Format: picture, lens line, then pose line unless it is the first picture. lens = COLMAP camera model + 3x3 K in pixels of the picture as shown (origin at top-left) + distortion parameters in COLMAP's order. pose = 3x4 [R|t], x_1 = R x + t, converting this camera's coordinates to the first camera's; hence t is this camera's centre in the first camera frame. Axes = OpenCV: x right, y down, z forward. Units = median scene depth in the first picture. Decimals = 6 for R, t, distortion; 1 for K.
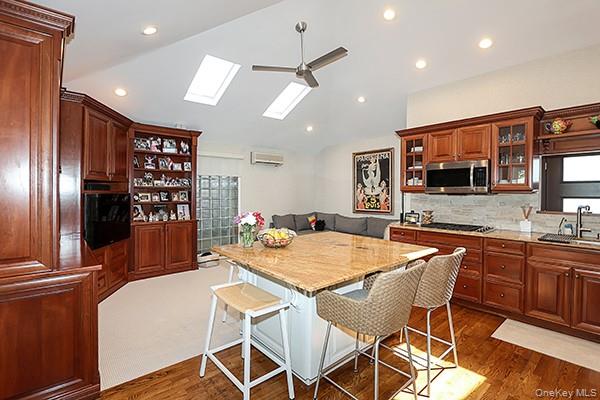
lens RADIAL K [[285.7, 0, 298.0], [0, 285.7, 188.4], [0, 0, 1]] dist [-0.012403, -0.000269]
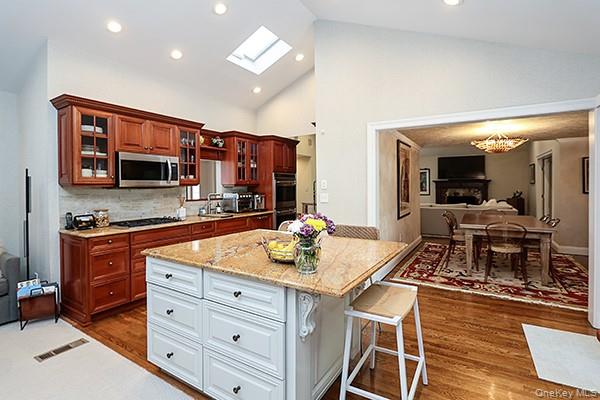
lens RADIAL K [[285.7, 0, 298.0], [0, 285.7, 188.4], [0, 0, 1]] dist [-0.012403, -0.000269]
pose [[-0.297078, -0.008776, 0.954813, -0.519007], [0.003322, 0.999942, 0.010224, 0.013333], [-0.954847, 0.006210, -0.297032, 0.805096]]
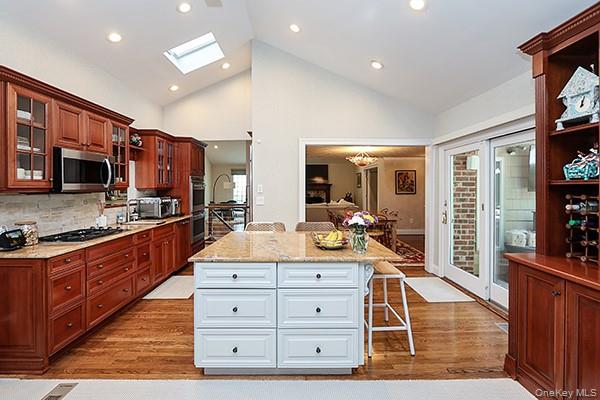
lens RADIAL K [[285.7, 0, 298.0], [0, 285.7, 188.4], [0, 0, 1]] dist [-0.012403, -0.000269]
pose [[-0.766699, -0.003869, 0.641995, -0.407060], [-0.001456, 0.999990, 0.004288, 0.003389], [-0.642005, 0.002353, -0.766697, 1.229349]]
